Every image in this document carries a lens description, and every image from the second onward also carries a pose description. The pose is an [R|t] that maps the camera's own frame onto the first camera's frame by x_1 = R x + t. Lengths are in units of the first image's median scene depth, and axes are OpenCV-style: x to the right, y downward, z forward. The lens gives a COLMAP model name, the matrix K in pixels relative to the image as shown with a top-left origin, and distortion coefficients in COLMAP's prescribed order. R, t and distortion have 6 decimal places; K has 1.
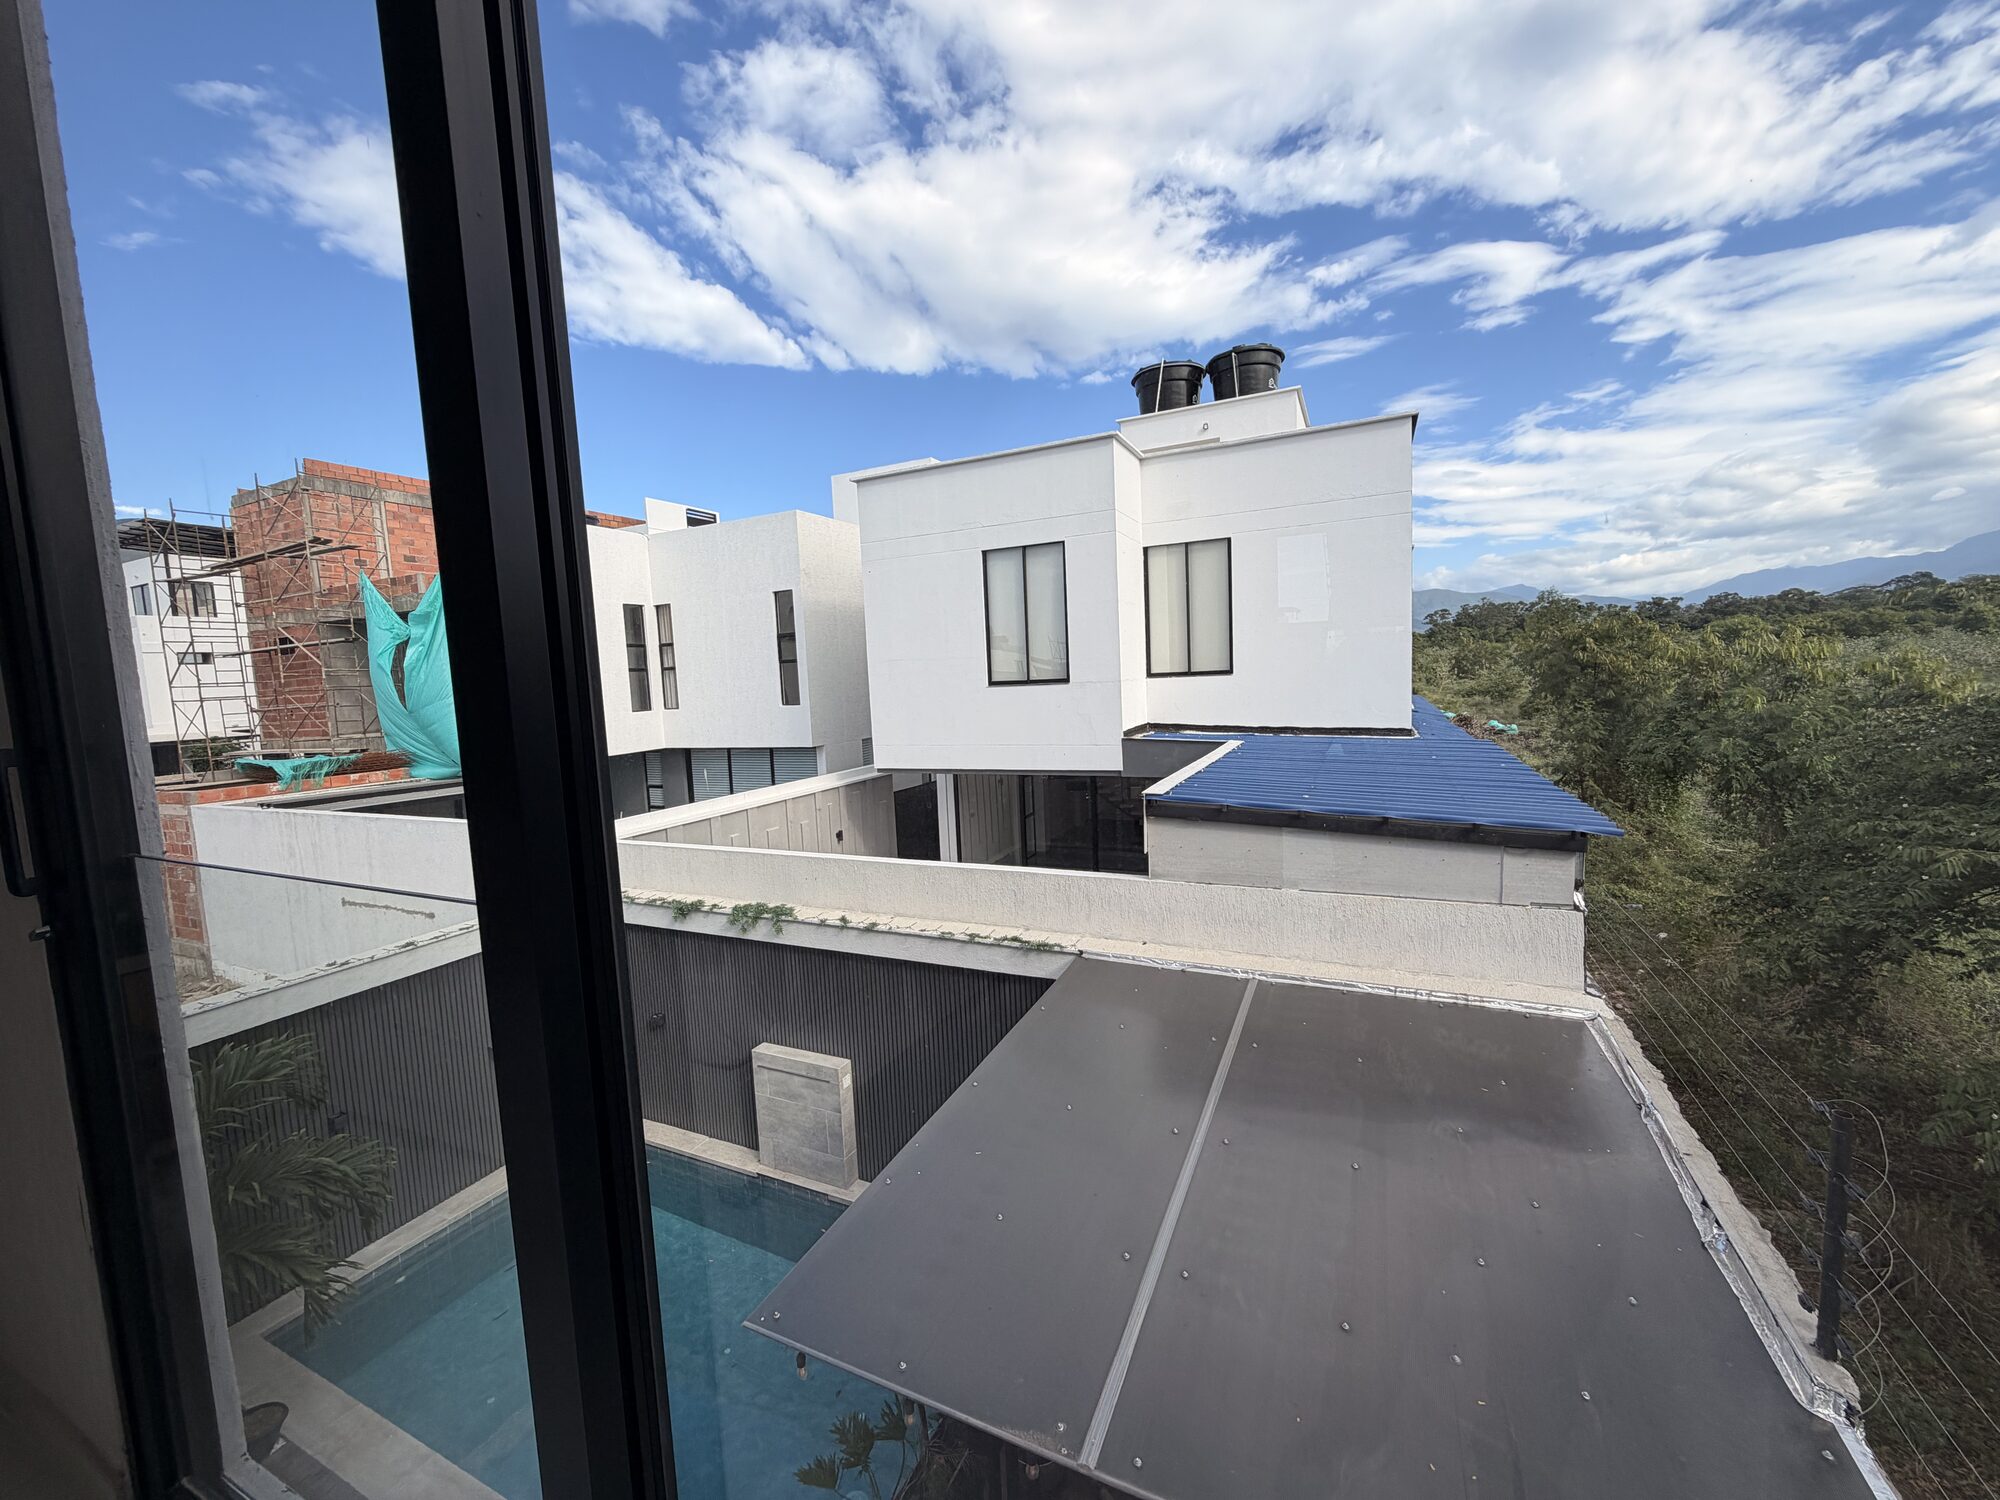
lens RADIAL K [[794.8, 0, 990.5], [0, 794.8, 758.5], [0, 0, 1]] dist [-0.000476, 0.000155]
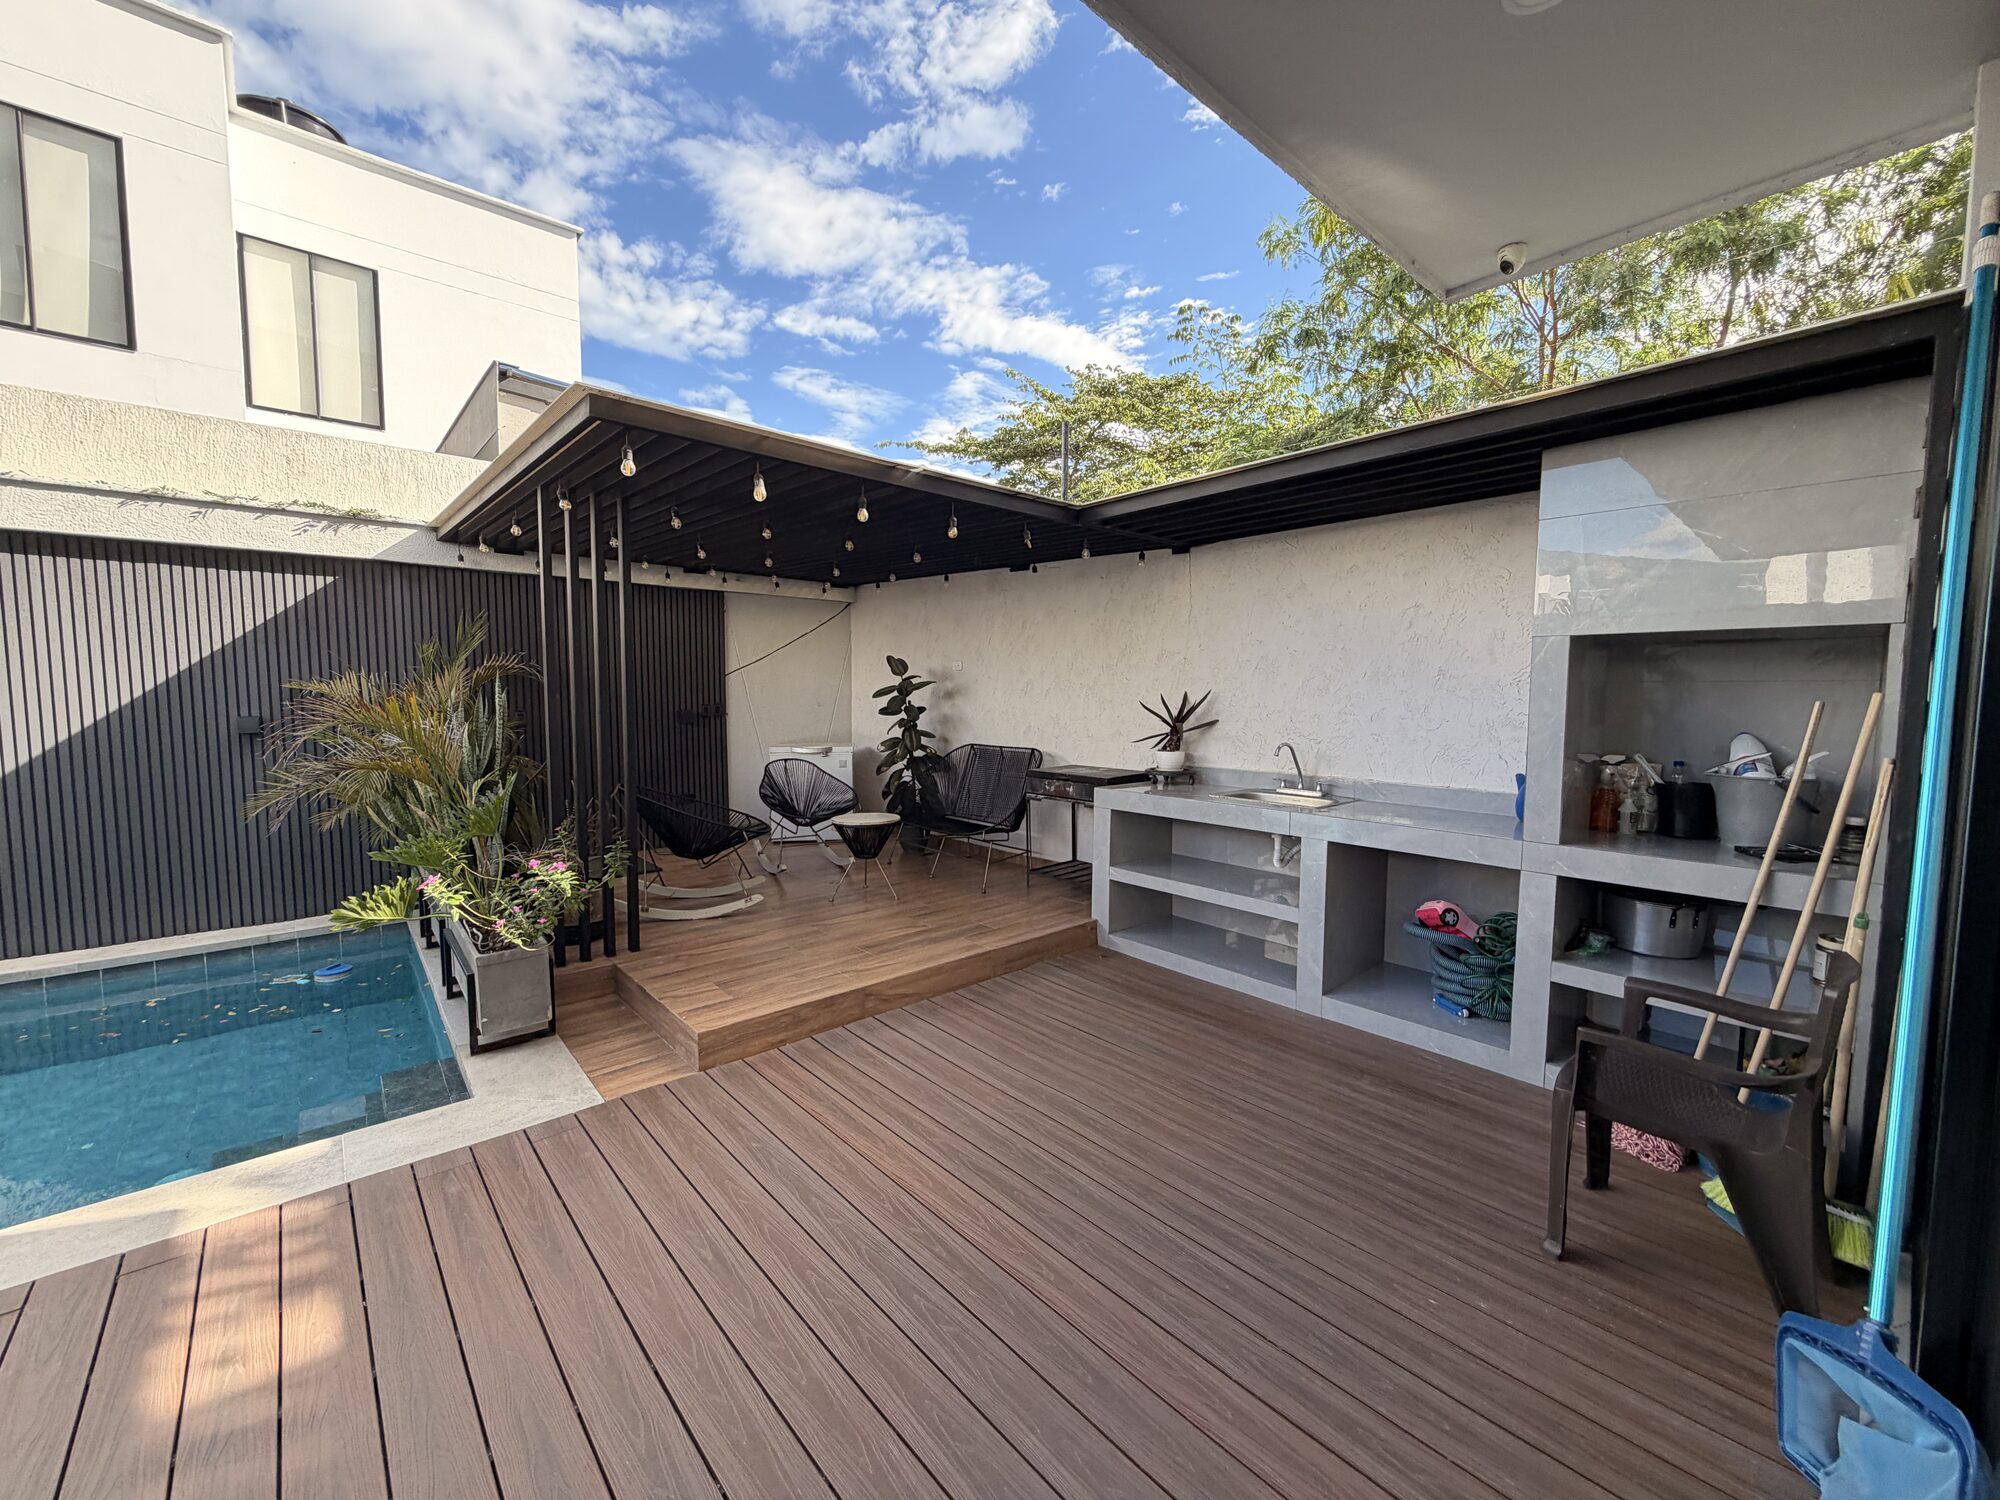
lens RADIAL K [[794.8, 0, 988.4], [0, 794.8, 744.4], [0, 0, 1]] dist [-0.000476, 0.000155]
pose [[0.396138, -0.014945, 0.918070, -0.246046], [0.068894, 0.997533, -0.013489, 0.305768], [-0.915603, 0.068592, 0.396190, 0.082763]]
